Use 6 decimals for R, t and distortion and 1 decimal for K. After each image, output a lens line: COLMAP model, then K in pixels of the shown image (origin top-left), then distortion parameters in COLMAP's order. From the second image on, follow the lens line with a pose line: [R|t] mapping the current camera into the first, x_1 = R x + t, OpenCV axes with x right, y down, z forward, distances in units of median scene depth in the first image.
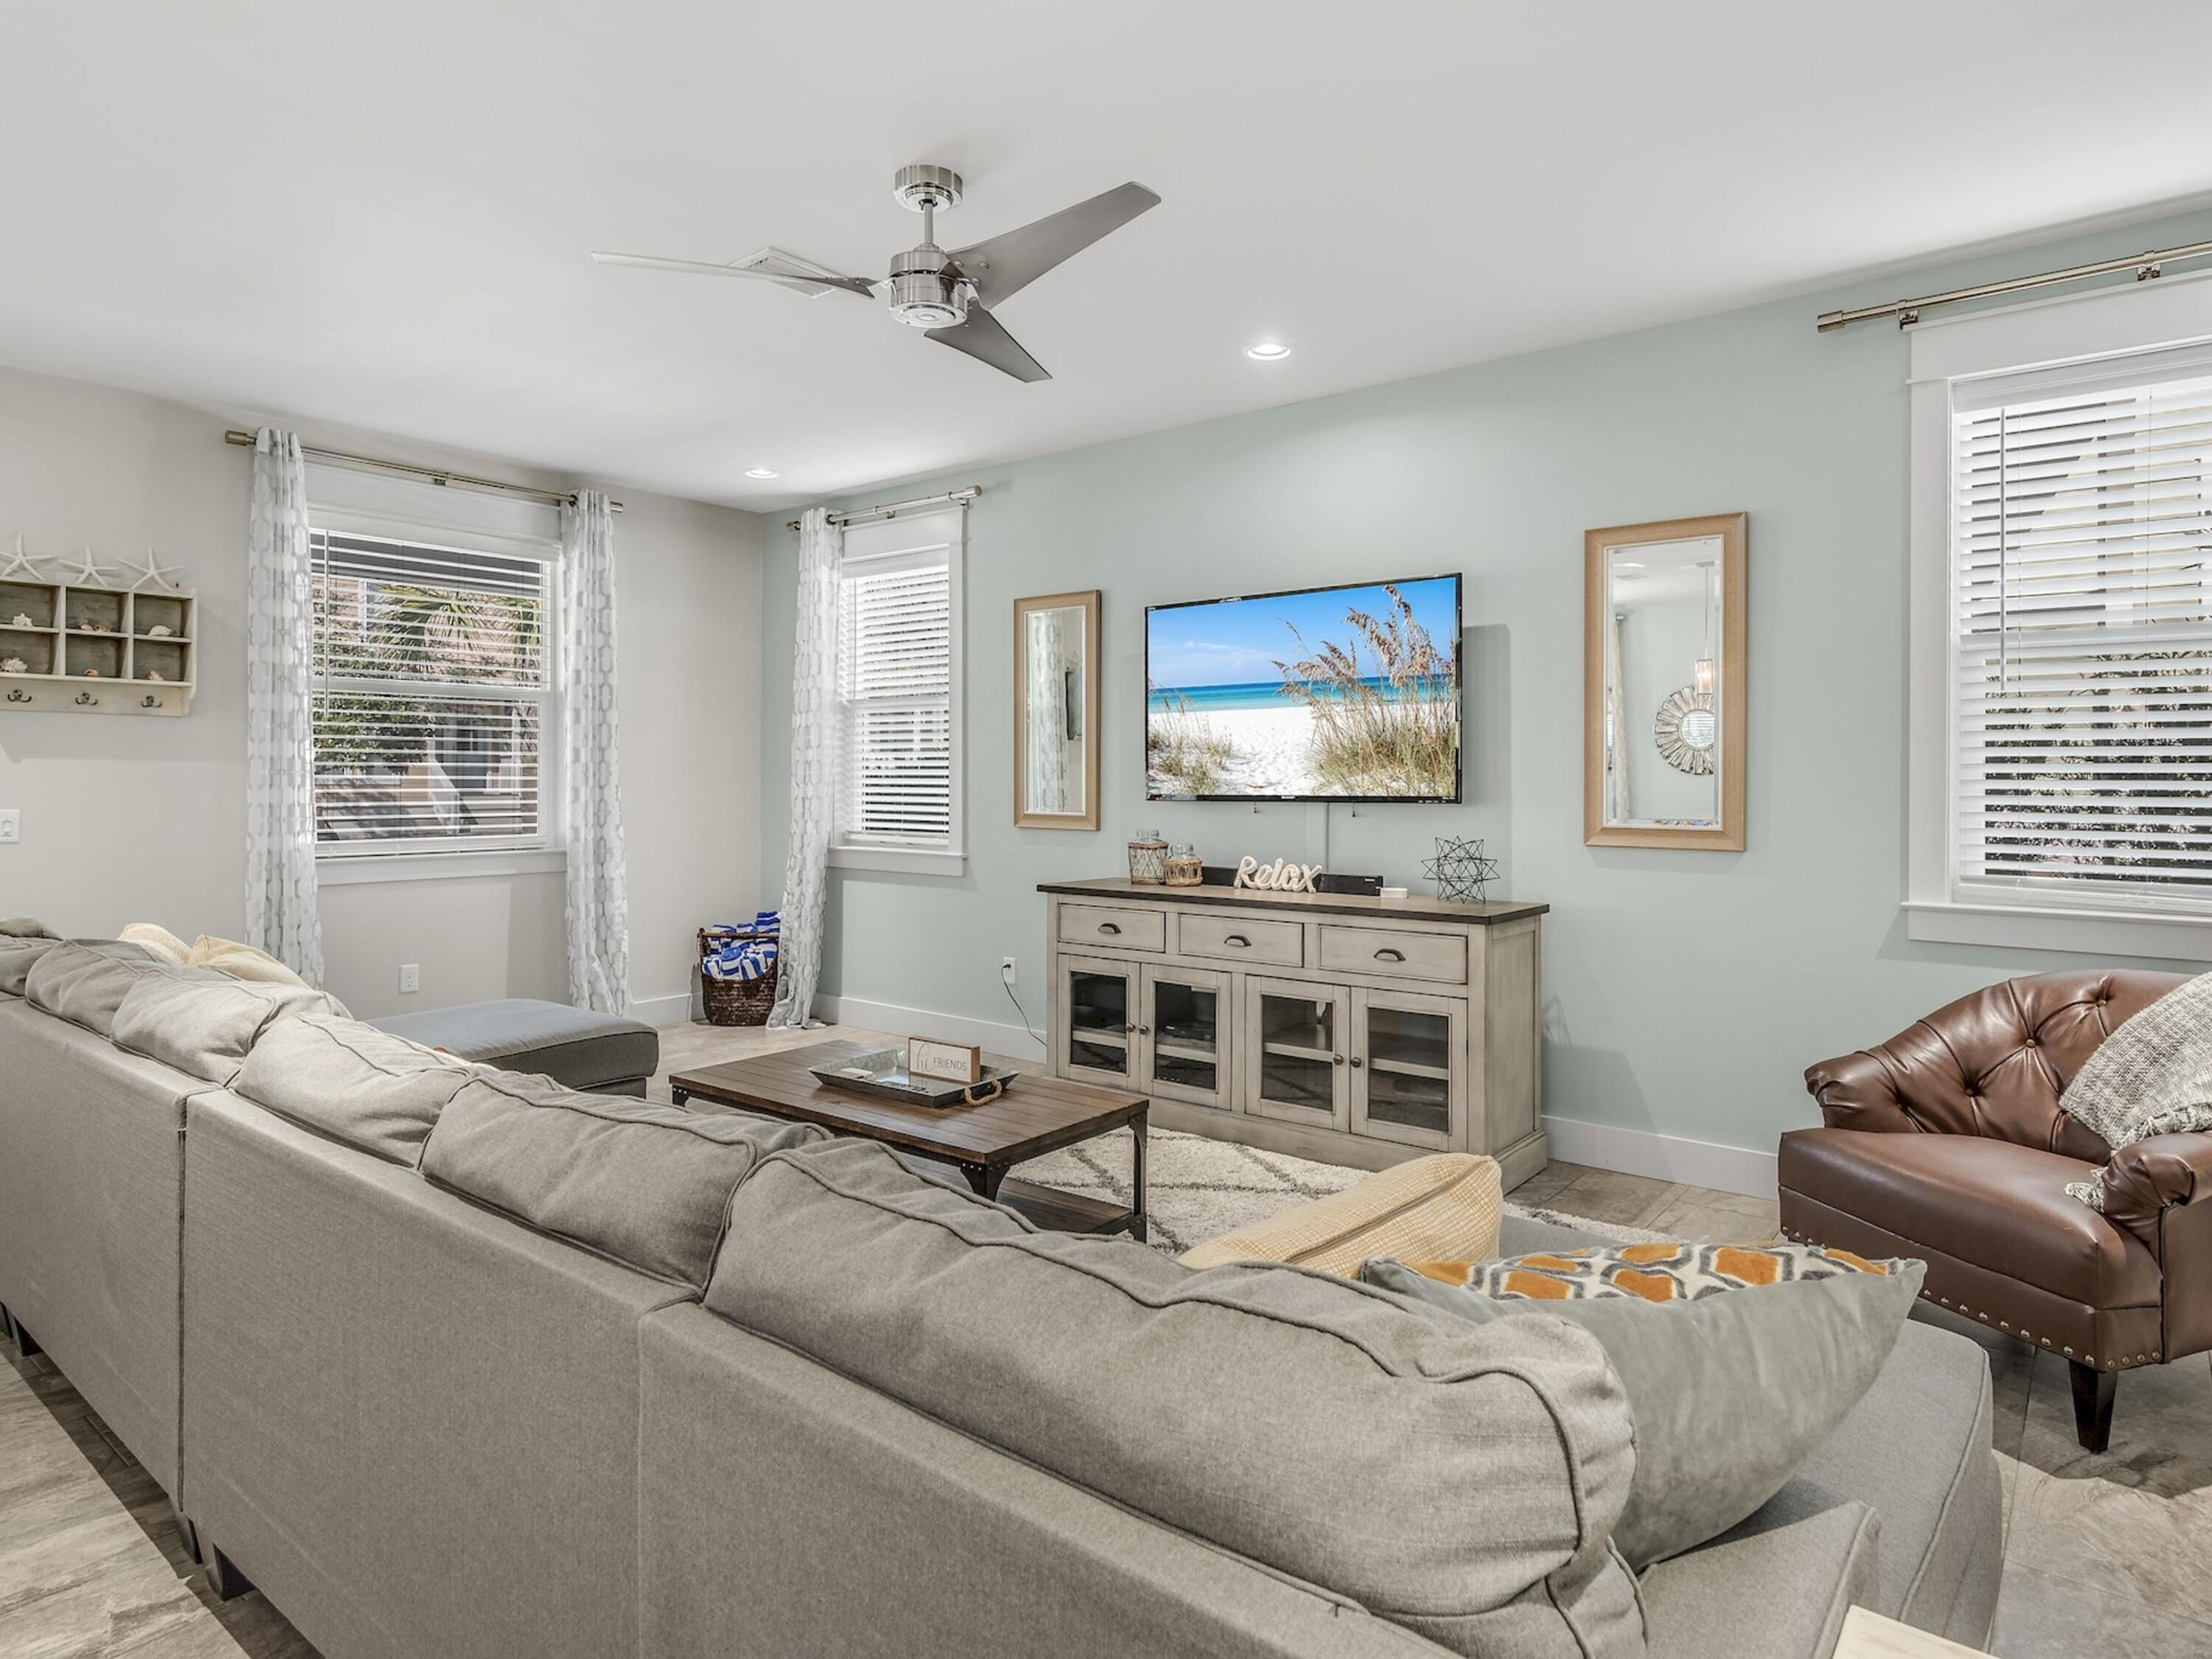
lens RADIAL K [[1263.0, 0, 1129.4], [0, 1263.0, 778.3], [0, 0, 1]] dist [-0.006998, 0.004706]
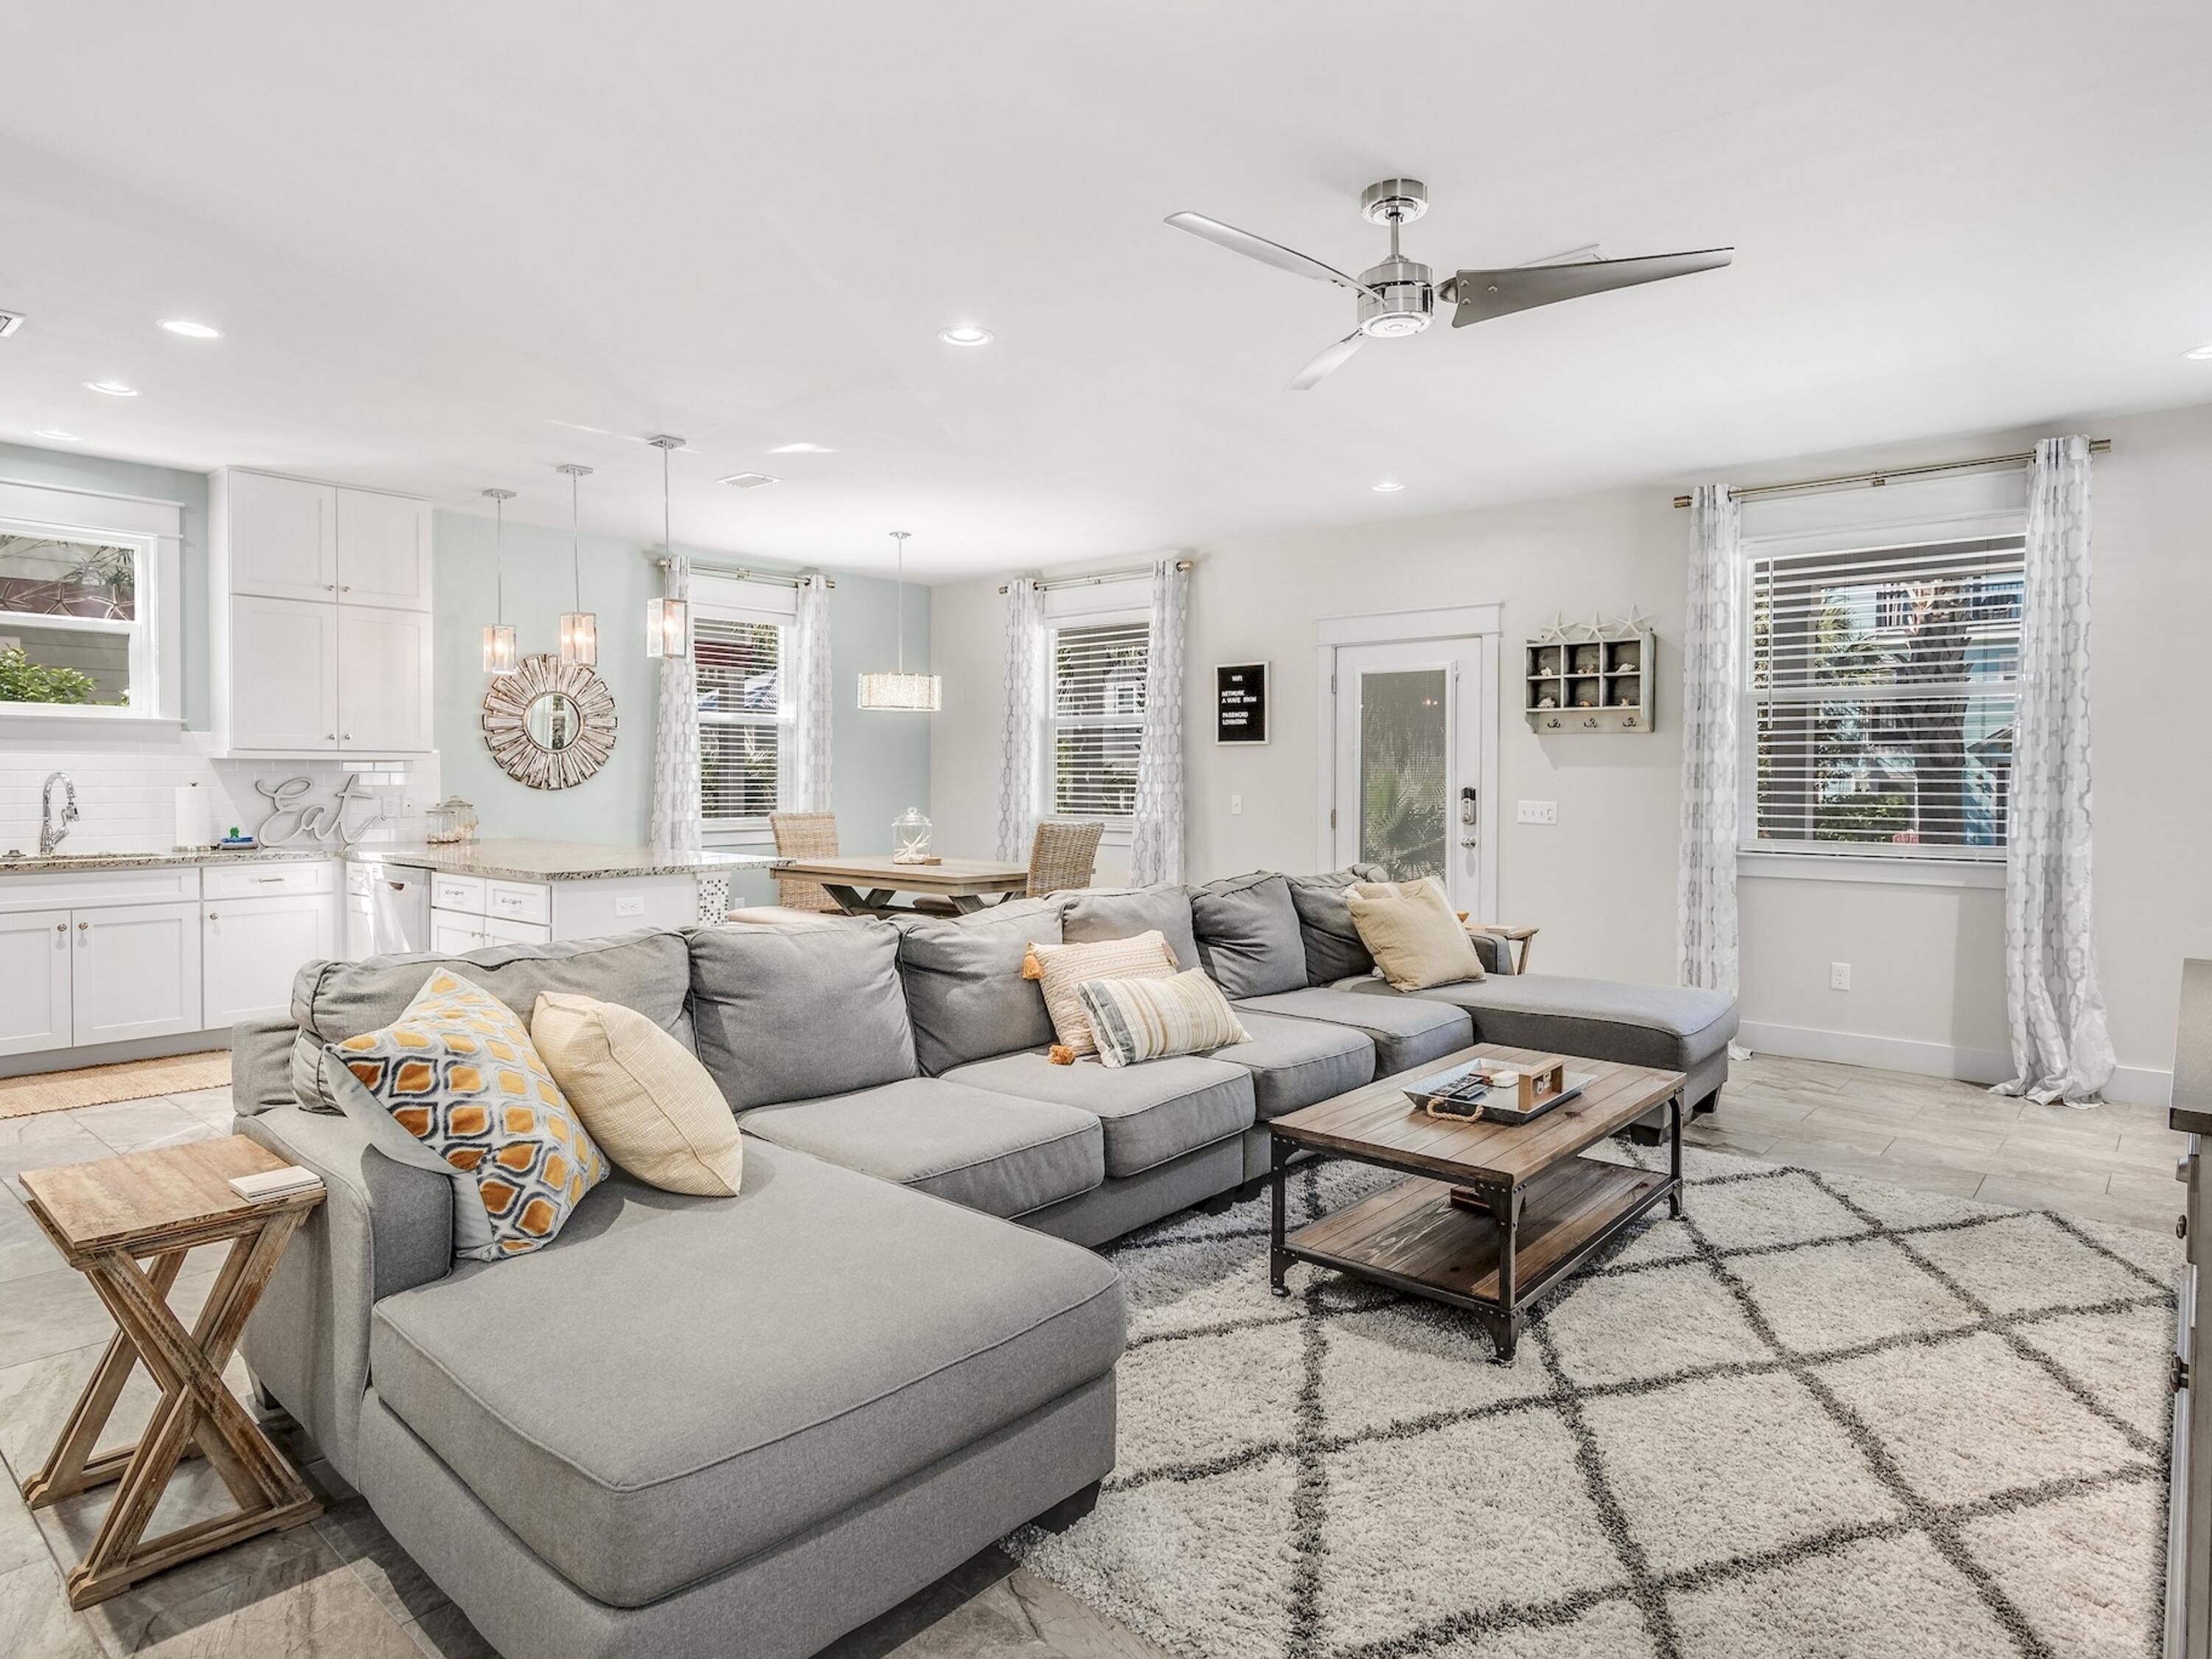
lens RADIAL K [[1238.8, 0, 1115.3], [0, 1238.8, 789.9], [0, 0, 1]] dist [0.003222, 0.000861]
pose [[-0.040858, 0.008410, -0.999130, 0.543698], [-0.004673, 0.999952, 0.008608, 0.001162], [0.999154, 0.005020, -0.040816, 0.530540]]
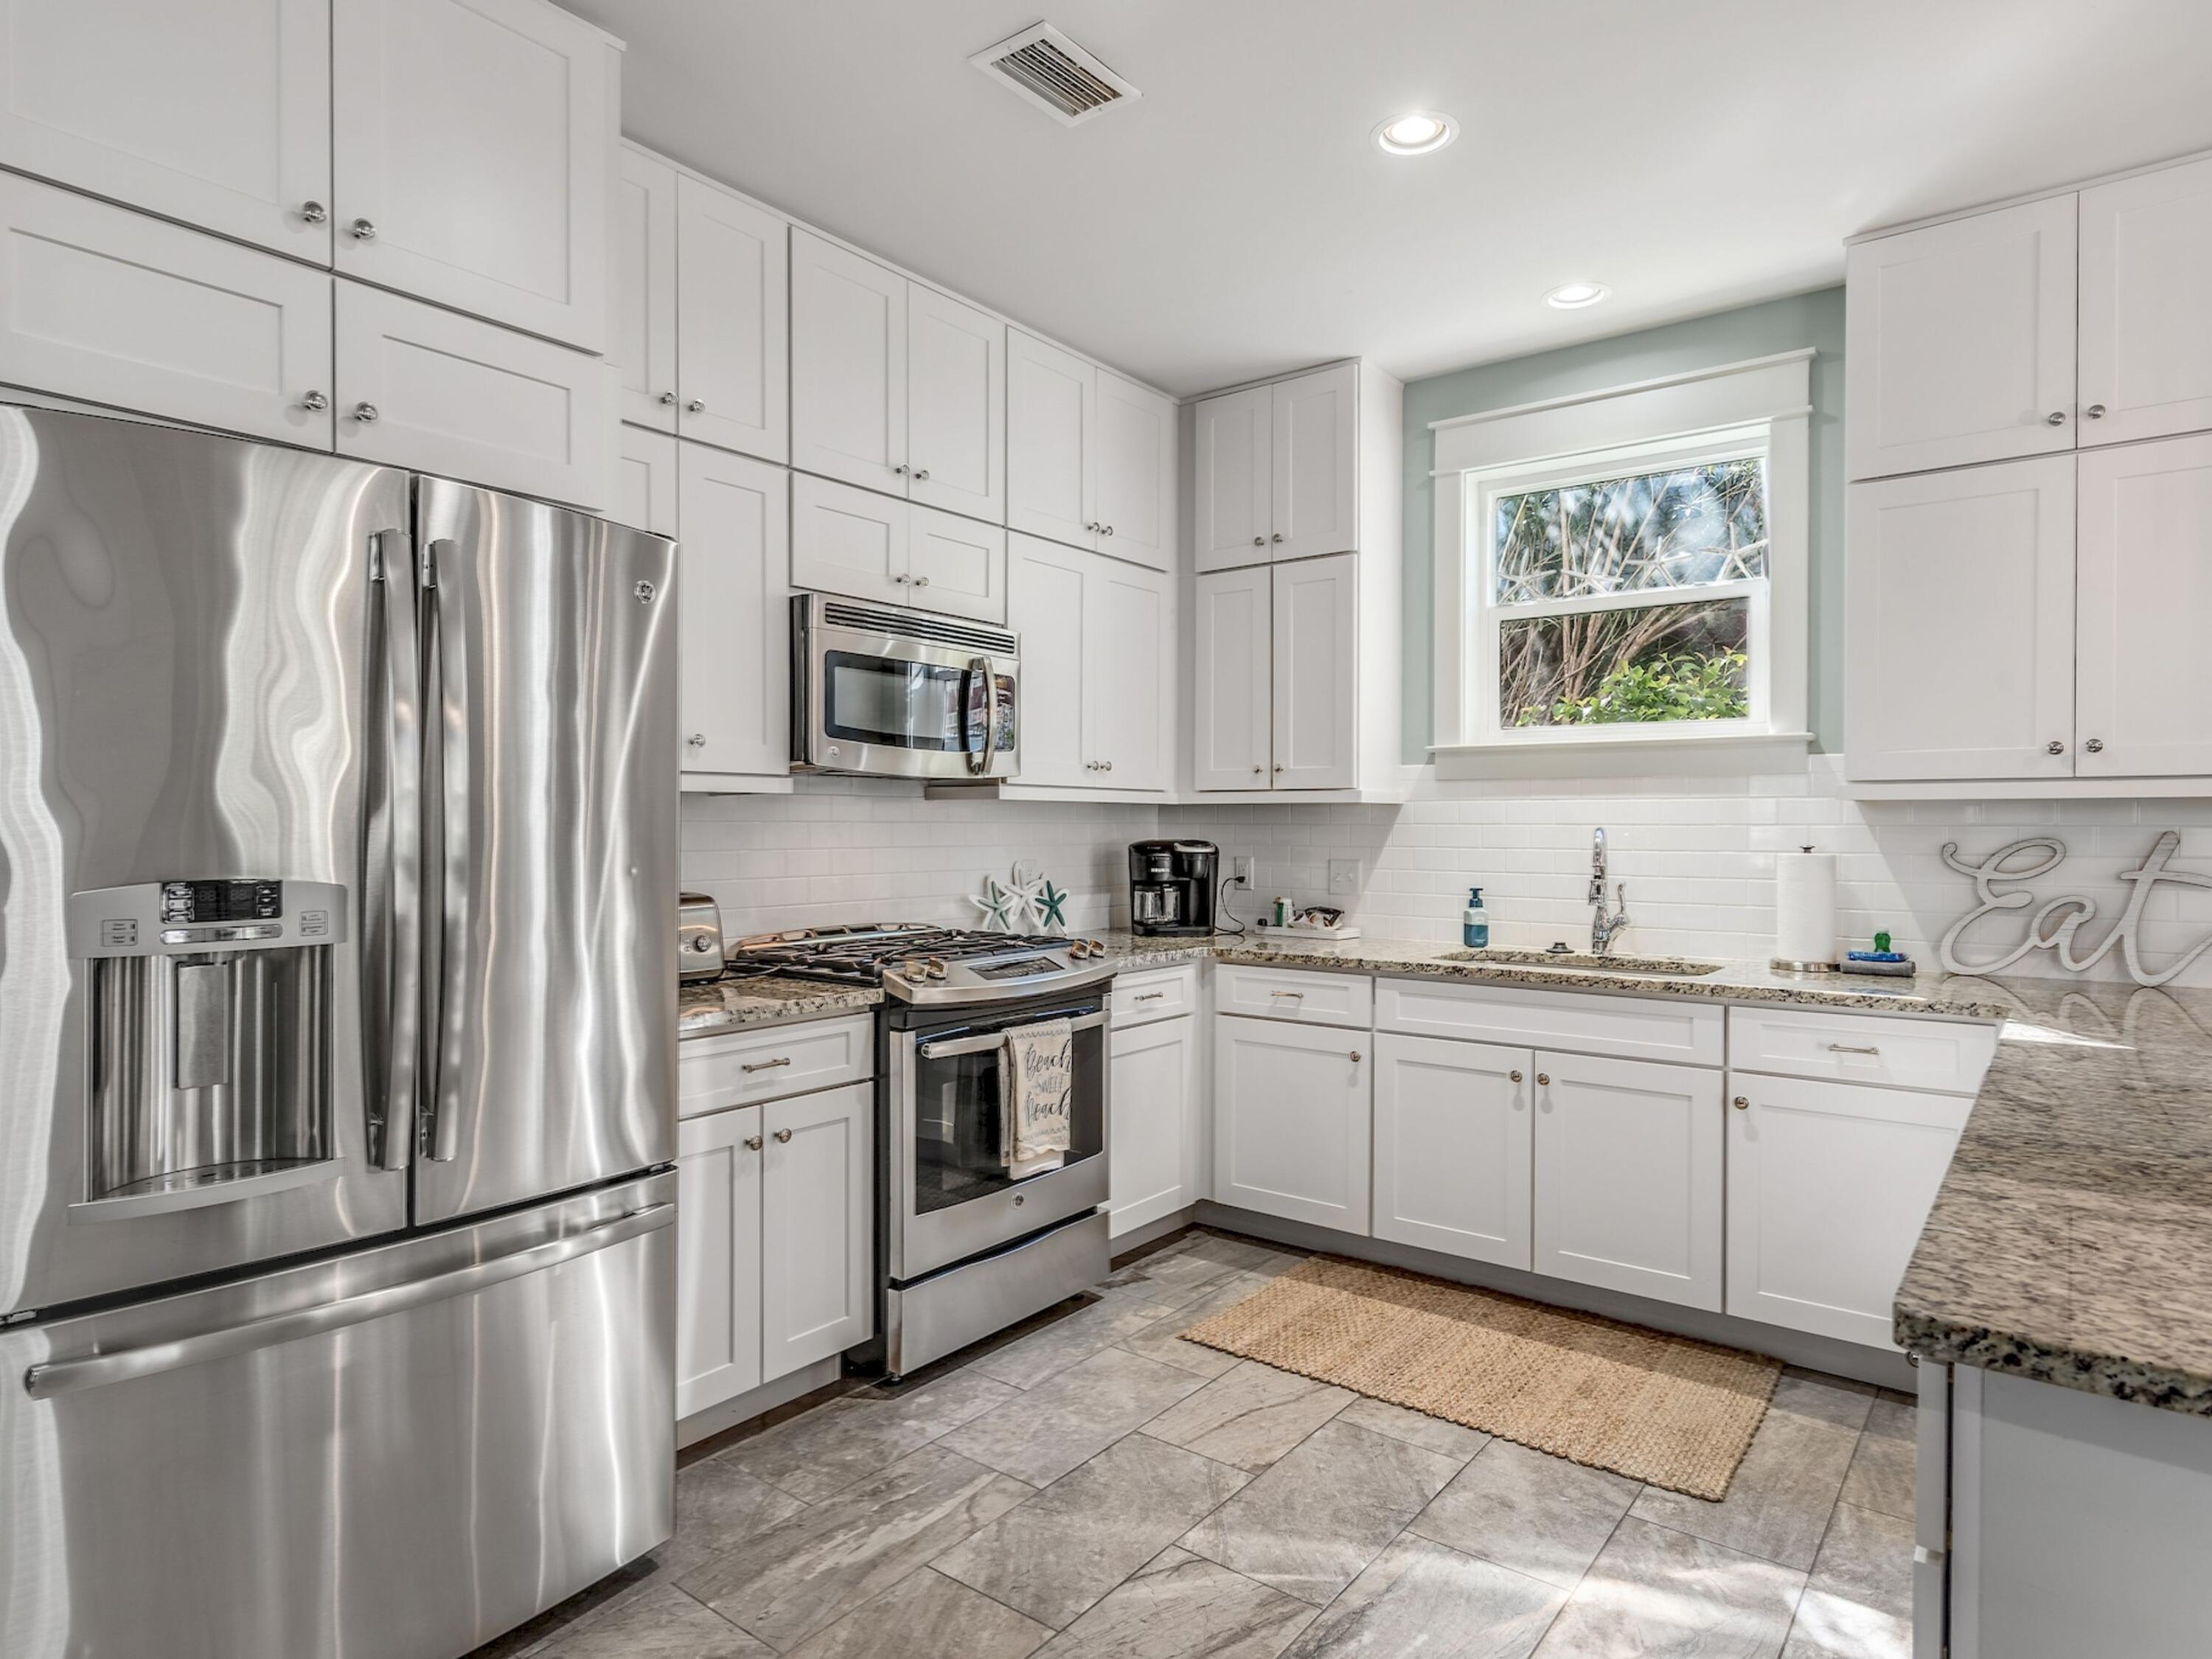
lens RADIAL K [[1263.0, 0, 1109.5], [0, 1263.0, 834.3], [0, 0, 1]] dist [-0.006998, 0.004706]
pose [[-0.999954, -0.006213, -0.007328, -0.276815], [-0.006269, 0.999950, 0.007736, -0.000336], [0.007279, 0.007781, -0.999943, 0.248714]]
